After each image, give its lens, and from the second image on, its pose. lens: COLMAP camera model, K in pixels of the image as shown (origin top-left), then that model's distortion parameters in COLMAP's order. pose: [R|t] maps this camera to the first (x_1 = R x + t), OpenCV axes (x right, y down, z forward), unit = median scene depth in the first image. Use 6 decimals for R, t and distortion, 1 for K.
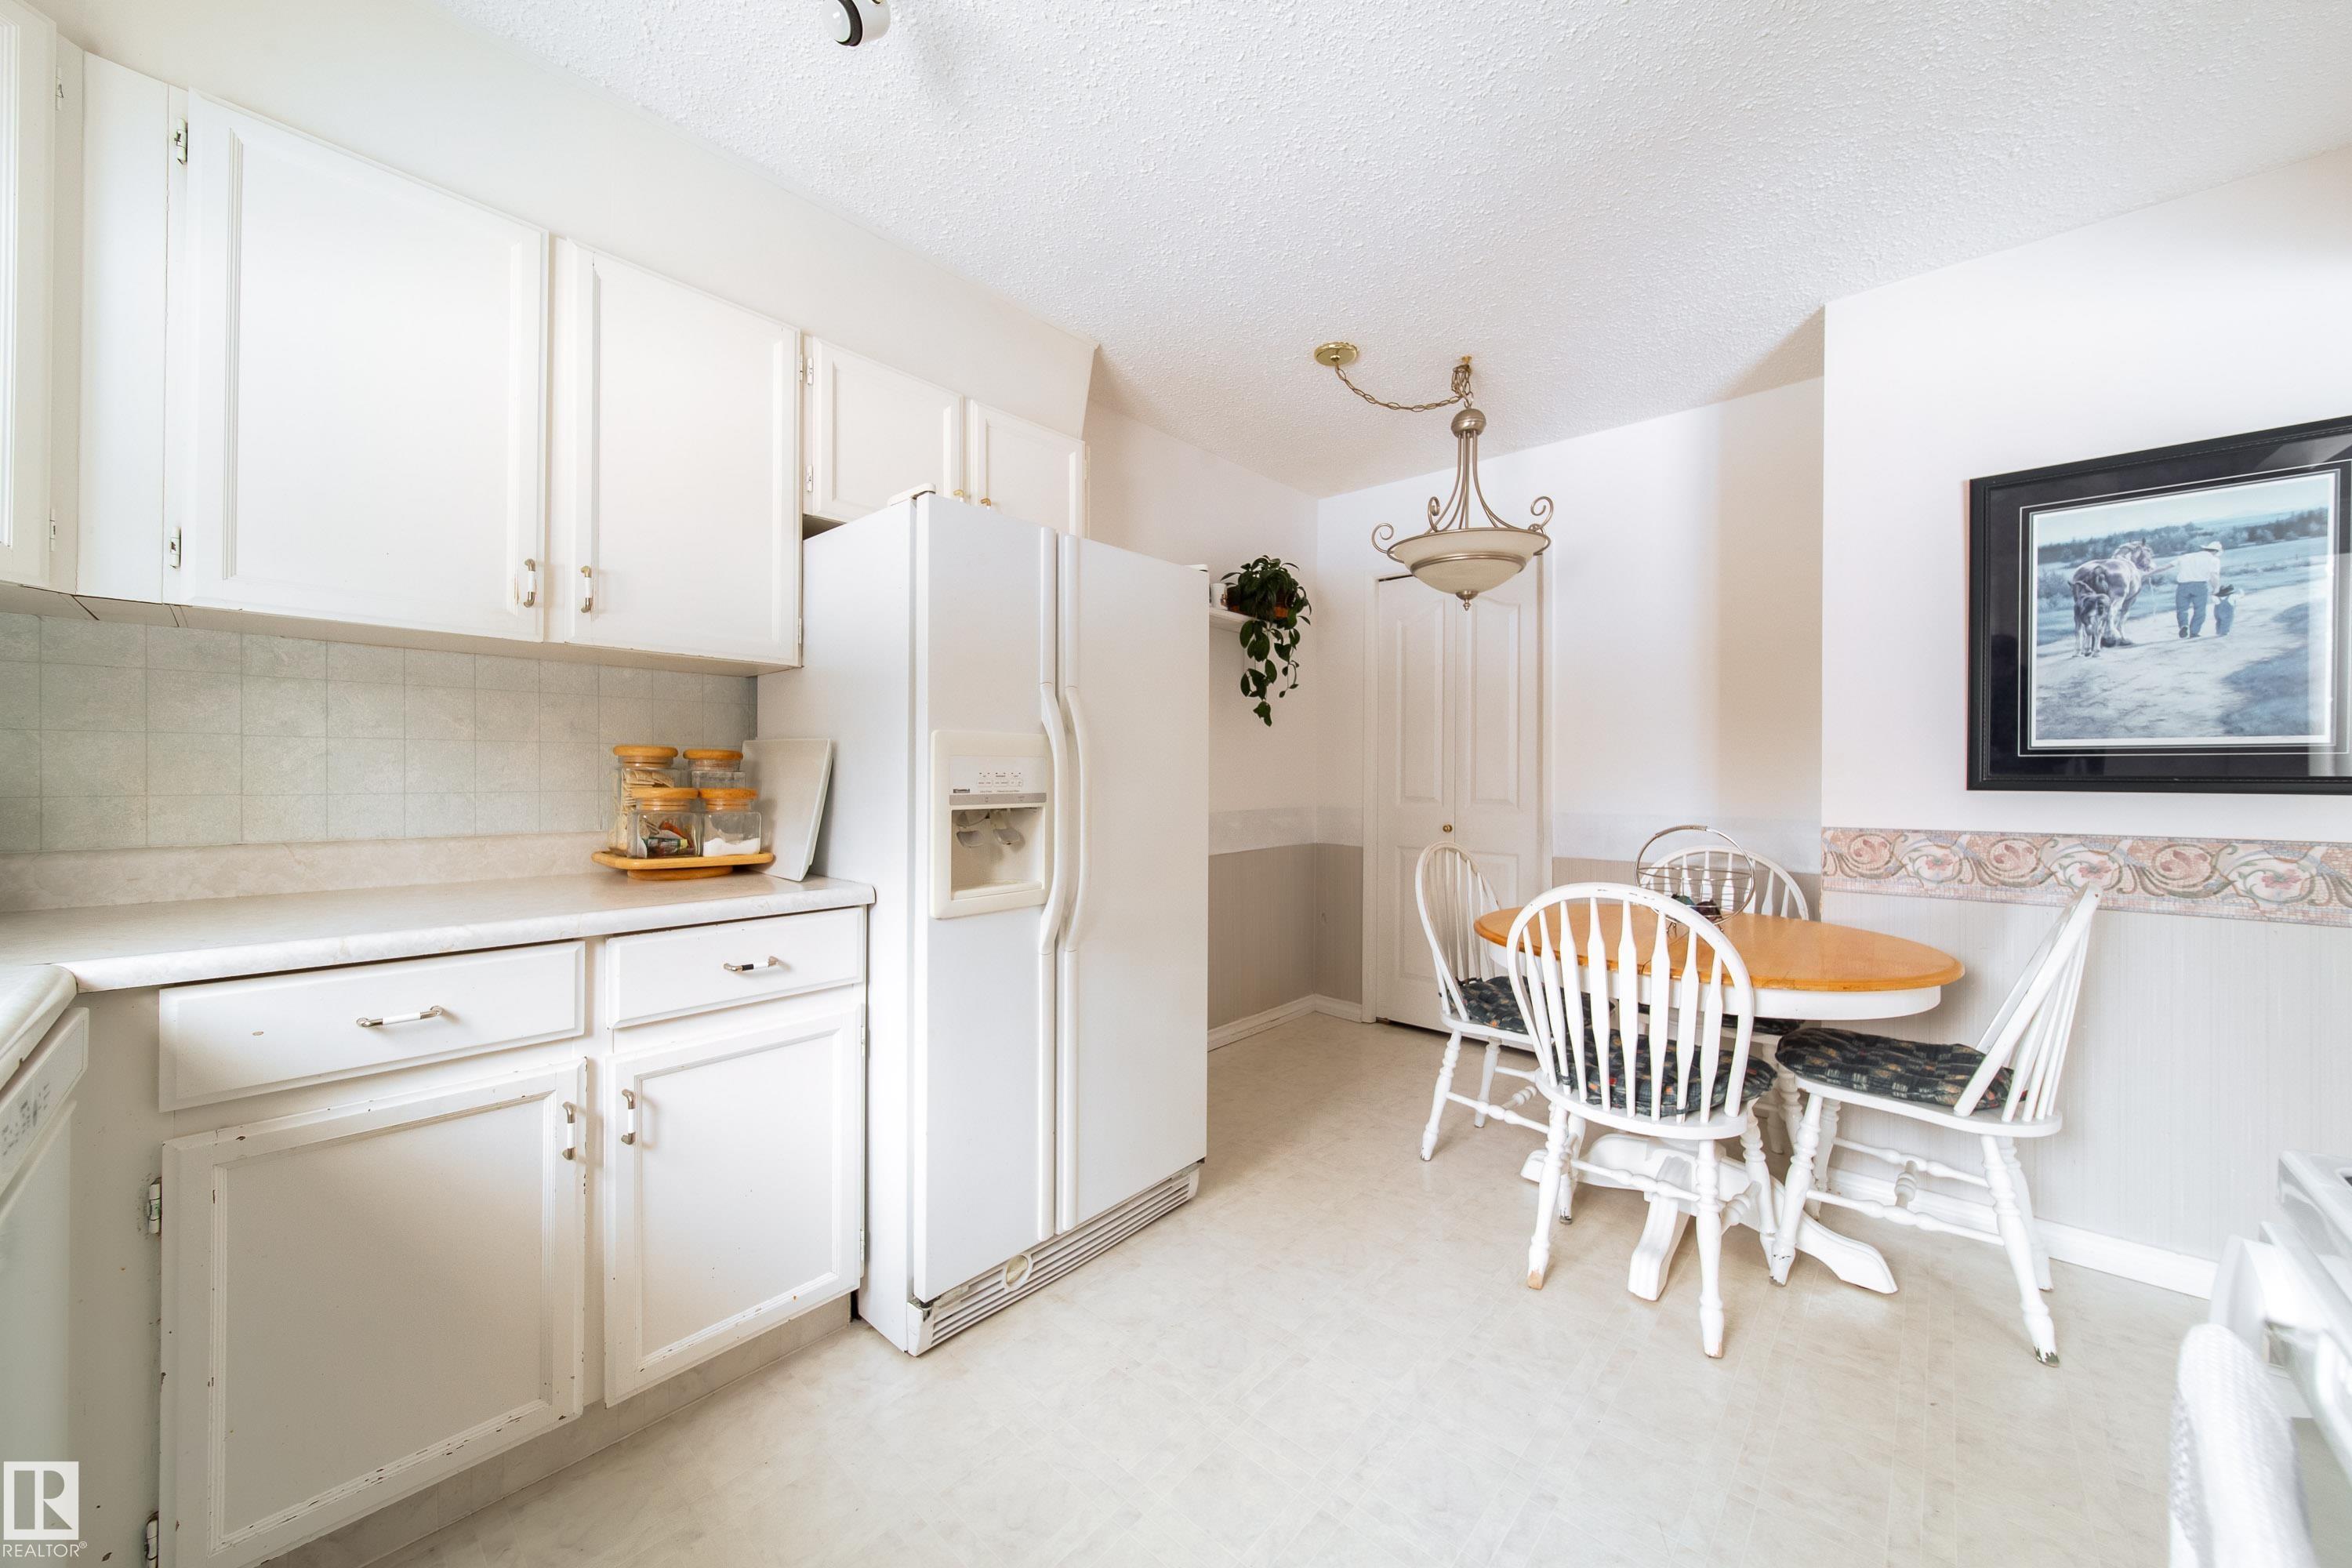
lens RADIAL K [[840.9, 0, 1183.5], [0, 840.9, 778.0], [0, 0, 1]] dist [0.003973, -0.001872]
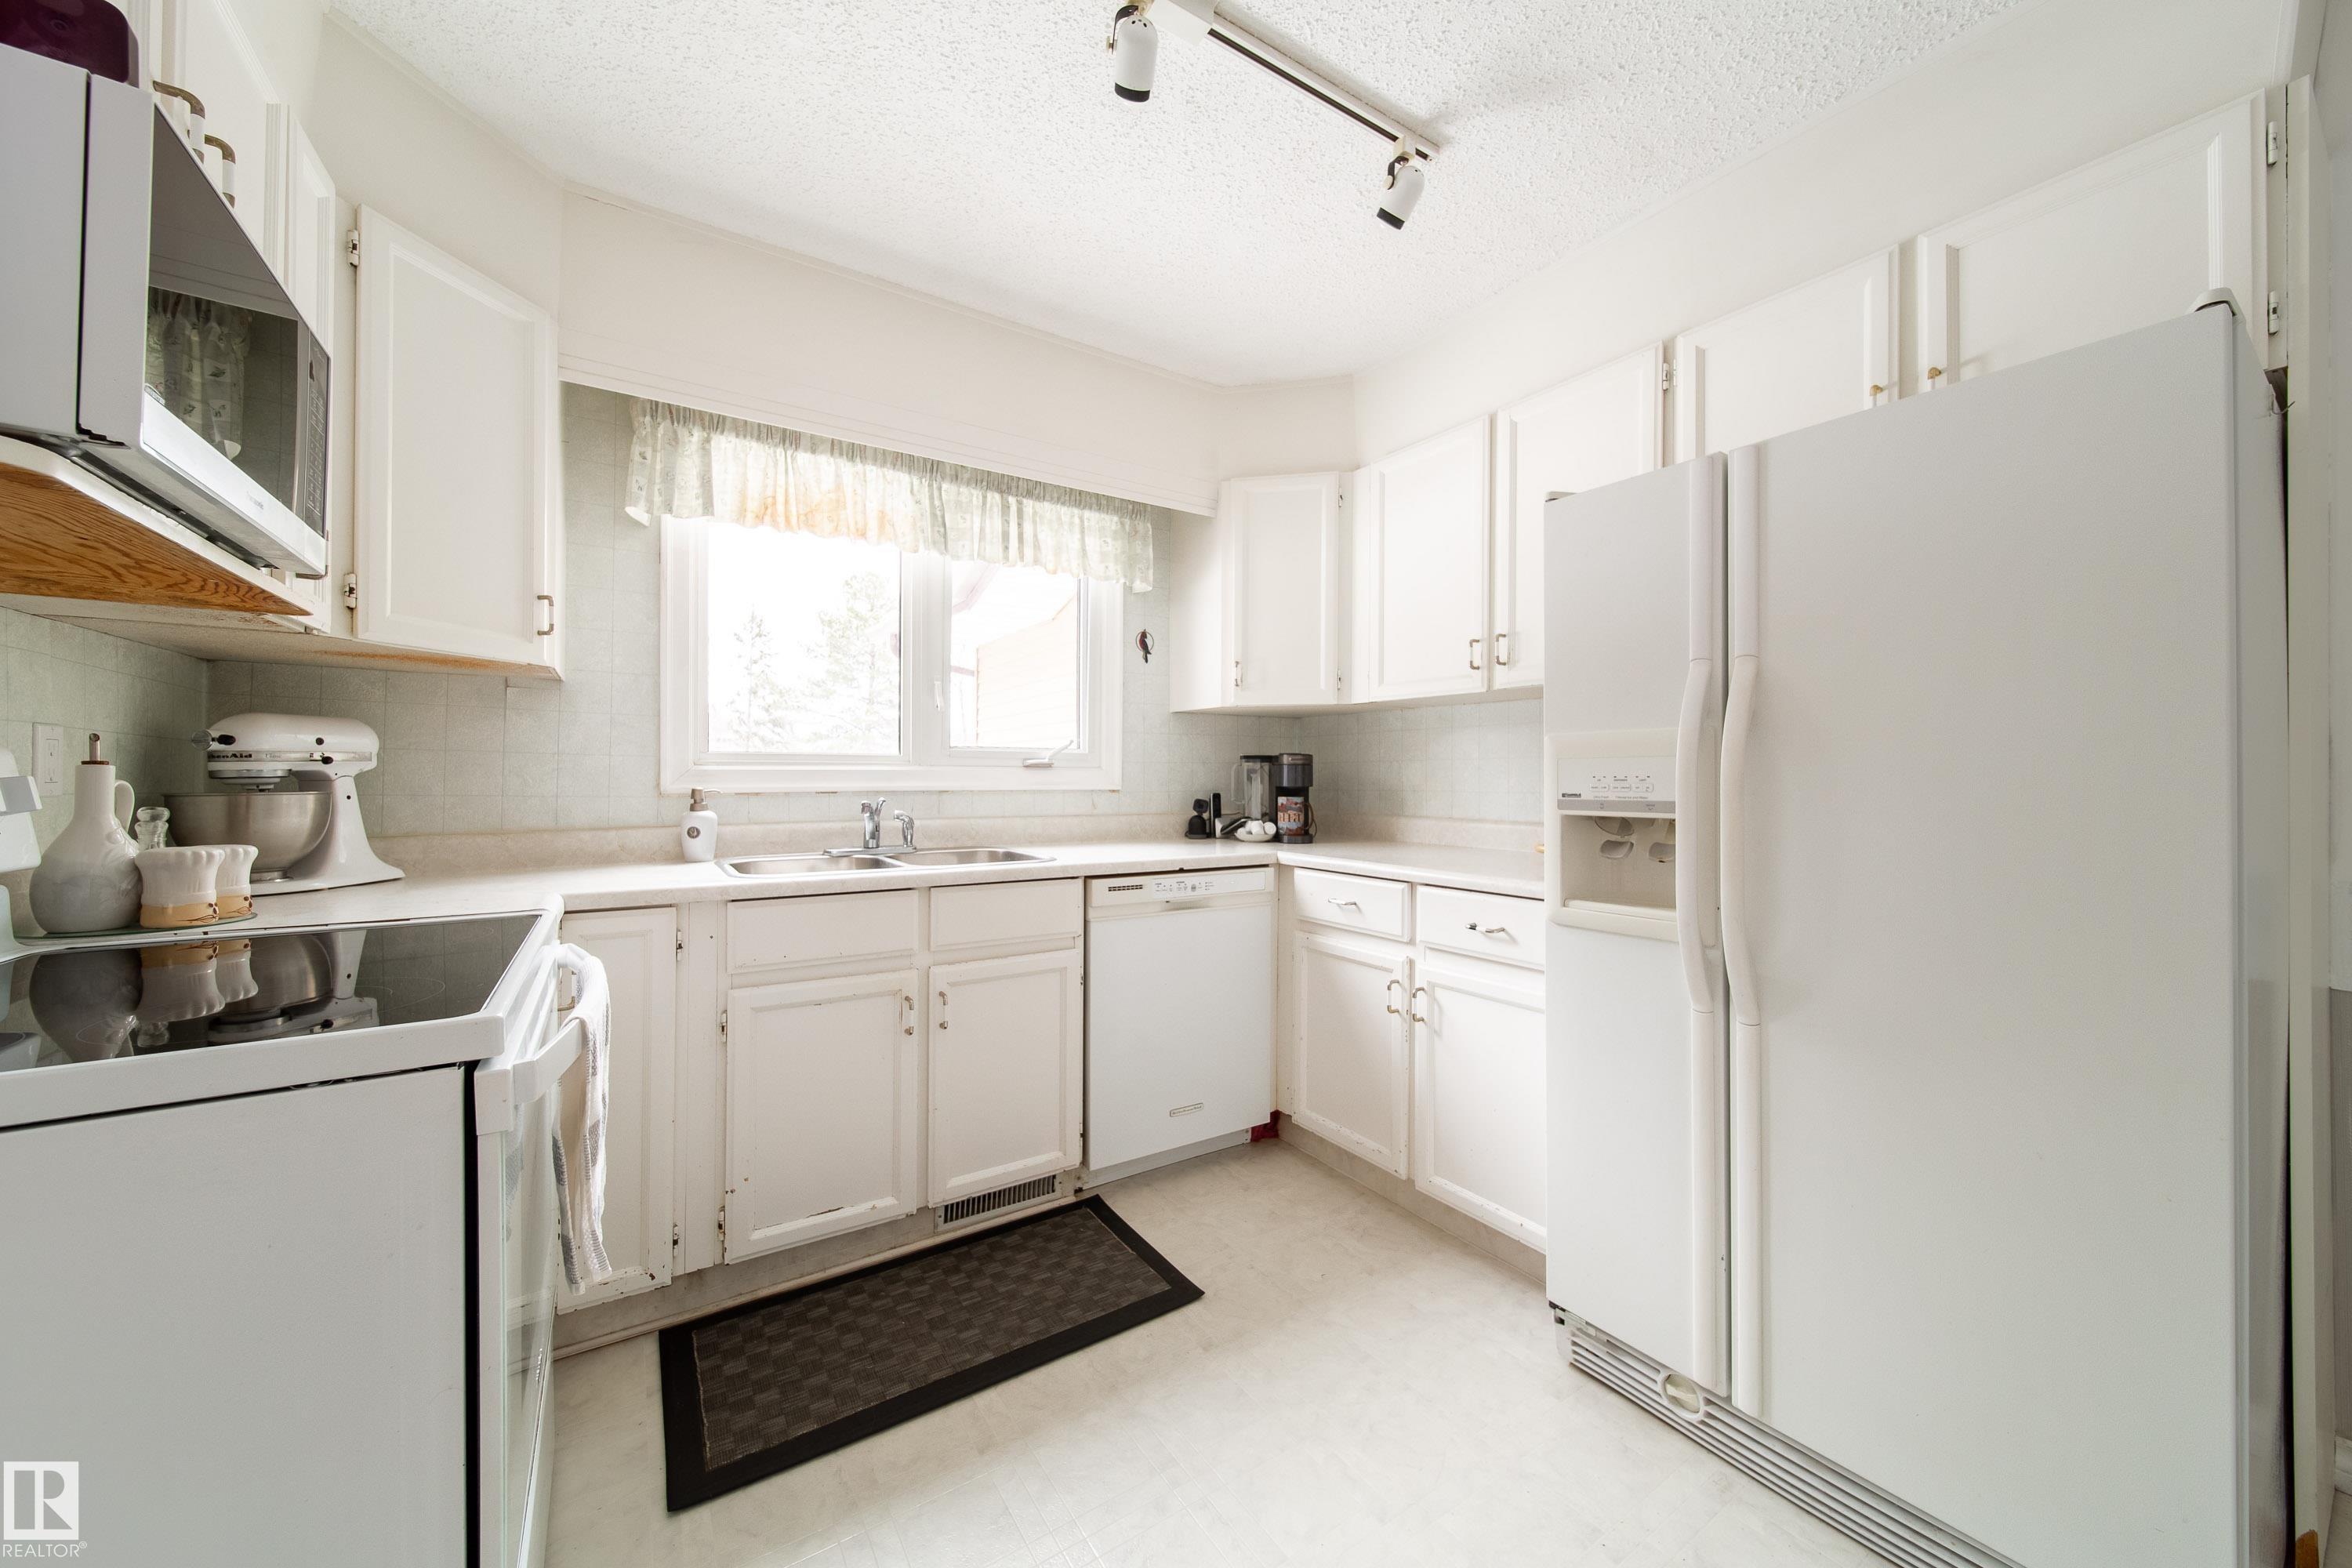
lens RADIAL K [[840.9, 0, 1180.3], [0, 840.9, 777.4], [0, 0, 1]] dist [0.003973, -0.001872]
pose [[-0.248834, -0.007323, -0.968518, 0.703099], [-0.006788, 0.999960, -0.005817, 0.003266], [0.968522, 0.005127, -0.248874, 0.729794]]
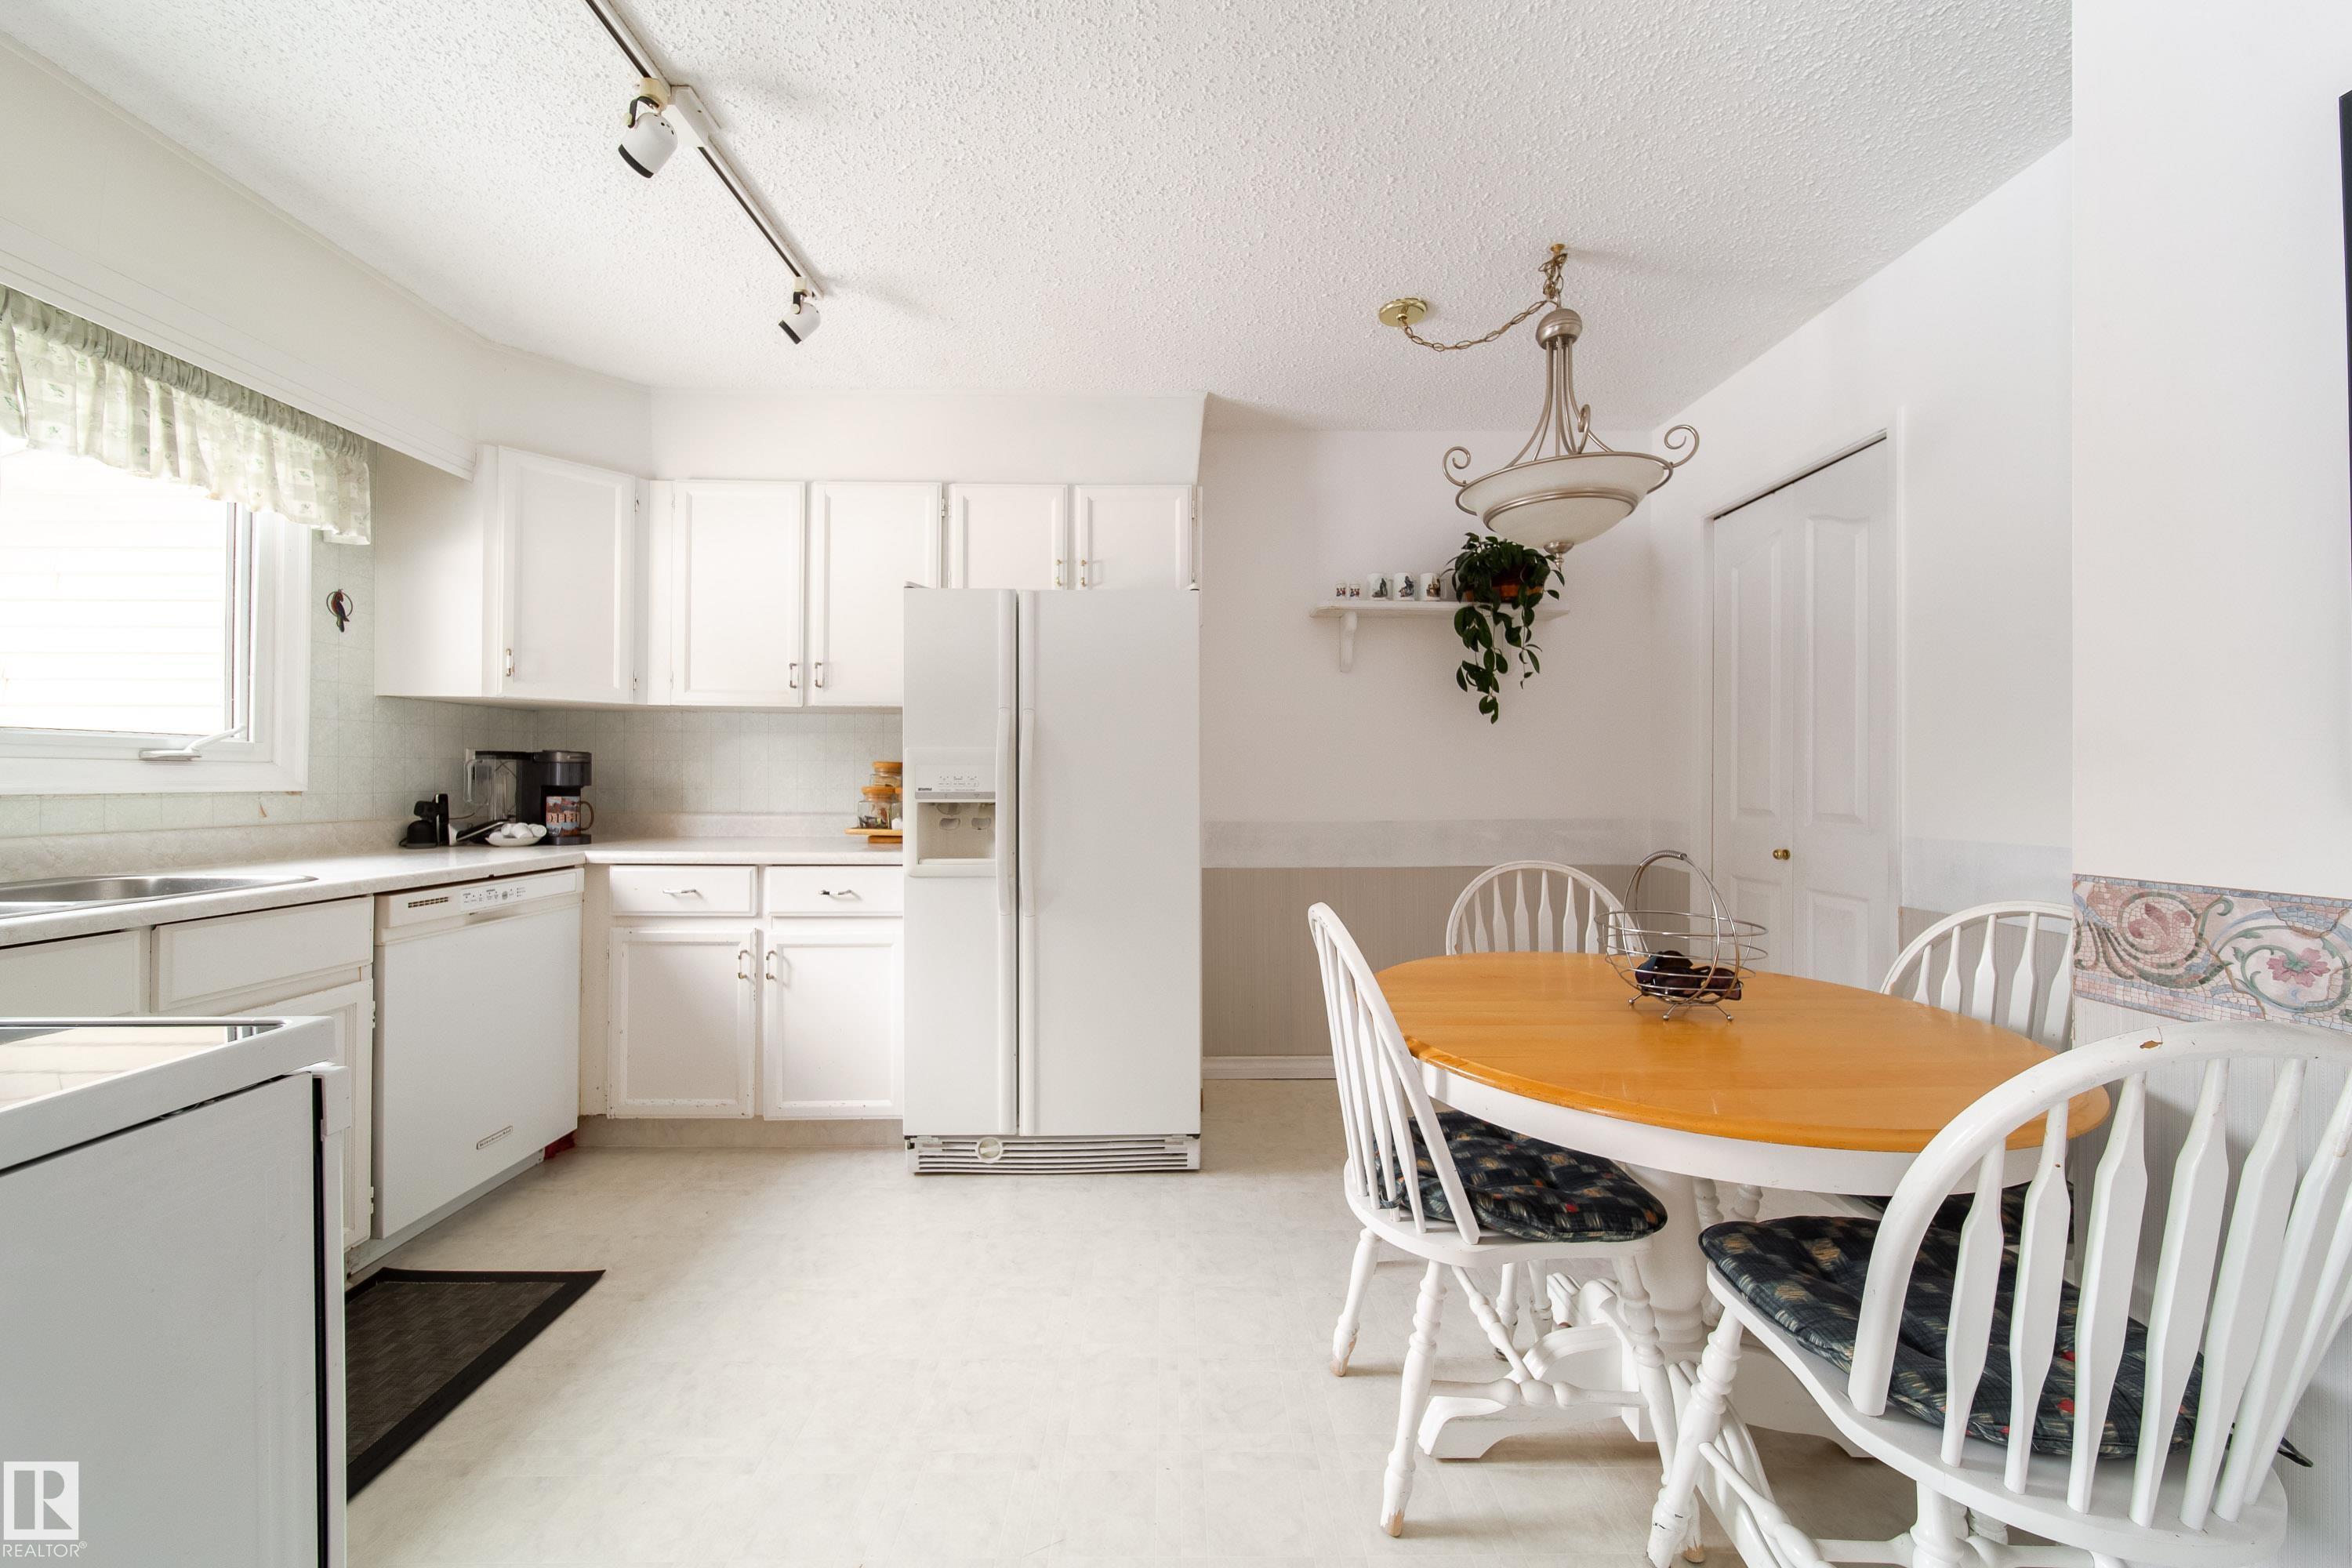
lens RADIAL K [[840.9, 0, 1179.8], [0, 840.9, 777.1], [0, 0, 1]] dist [0.003973, -0.001872]
pose [[0.680790, -0.004212, -0.732467, 0.983954], [-0.002020, 0.999969, -0.007628, 0.004259], [0.732476, 0.006672, 0.680760, 0.306707]]
